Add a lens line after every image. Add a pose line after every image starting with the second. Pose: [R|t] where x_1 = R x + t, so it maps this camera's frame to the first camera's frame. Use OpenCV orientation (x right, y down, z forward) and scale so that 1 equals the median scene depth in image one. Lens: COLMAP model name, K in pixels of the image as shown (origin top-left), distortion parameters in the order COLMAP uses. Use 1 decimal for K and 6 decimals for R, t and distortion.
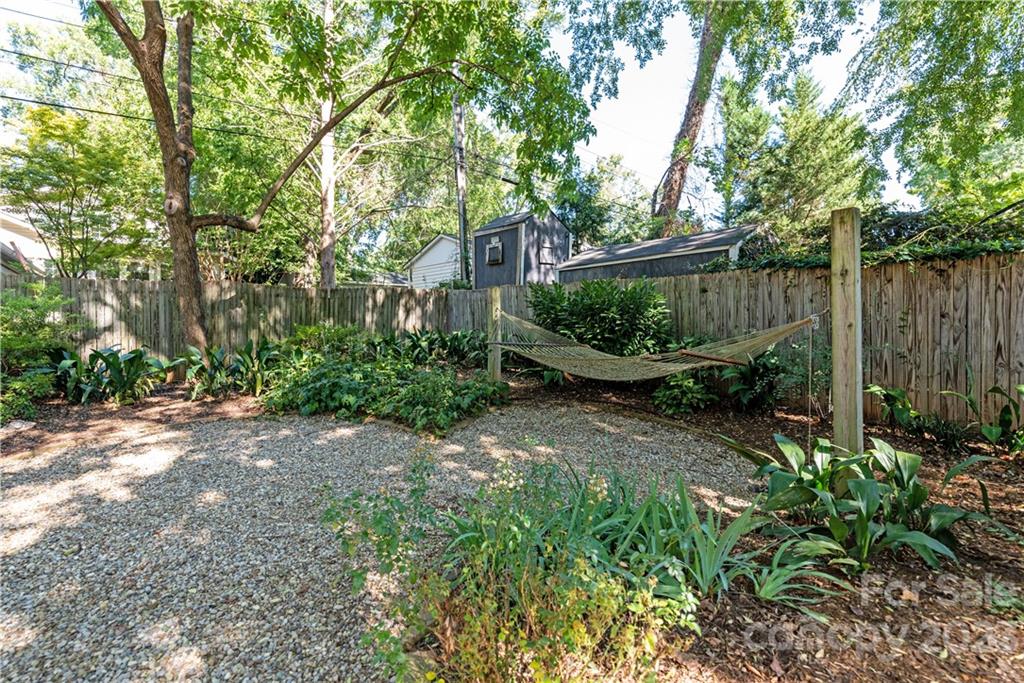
lens RADIAL K [[458.0, 0, 517.3], [0, 458.0, 322.2], [0, 0, 1]] dist [0.001080, 0.000042]
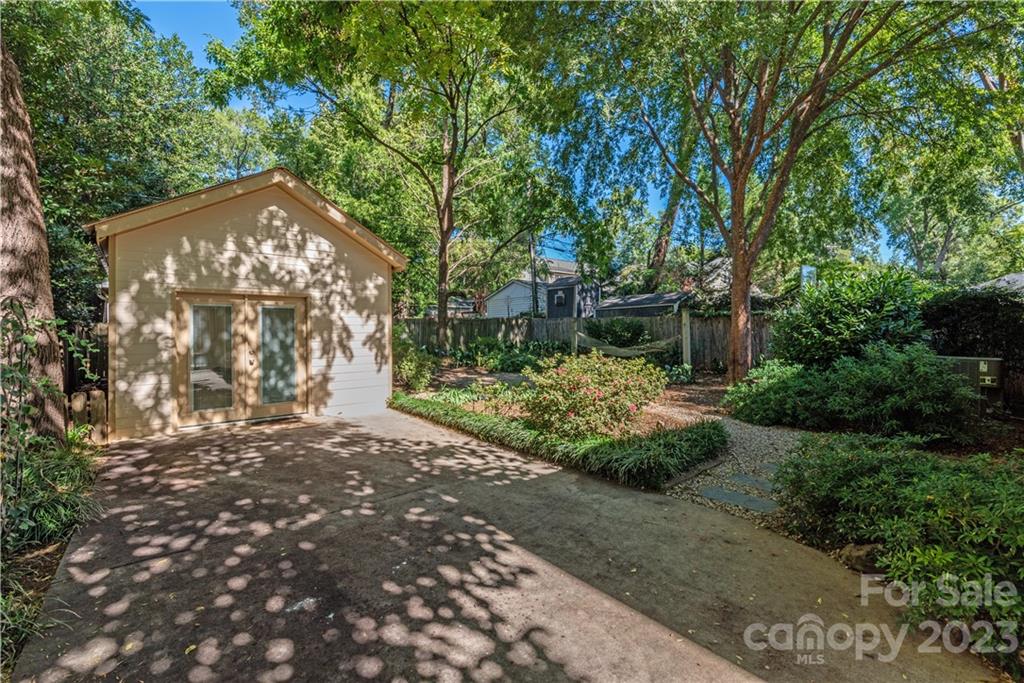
lens RADIAL K [[458.0, 0, 517.3], [0, 458.0, 322.2], [0, 0, 1]] dist [0.001080, 0.000042]
pose [[0.999877, 0.000735, -0.015652, -0.208497], [-0.001168, 0.999616, -0.027697, -0.005093], [0.015626, 0.027712, 0.999494, -0.942508]]
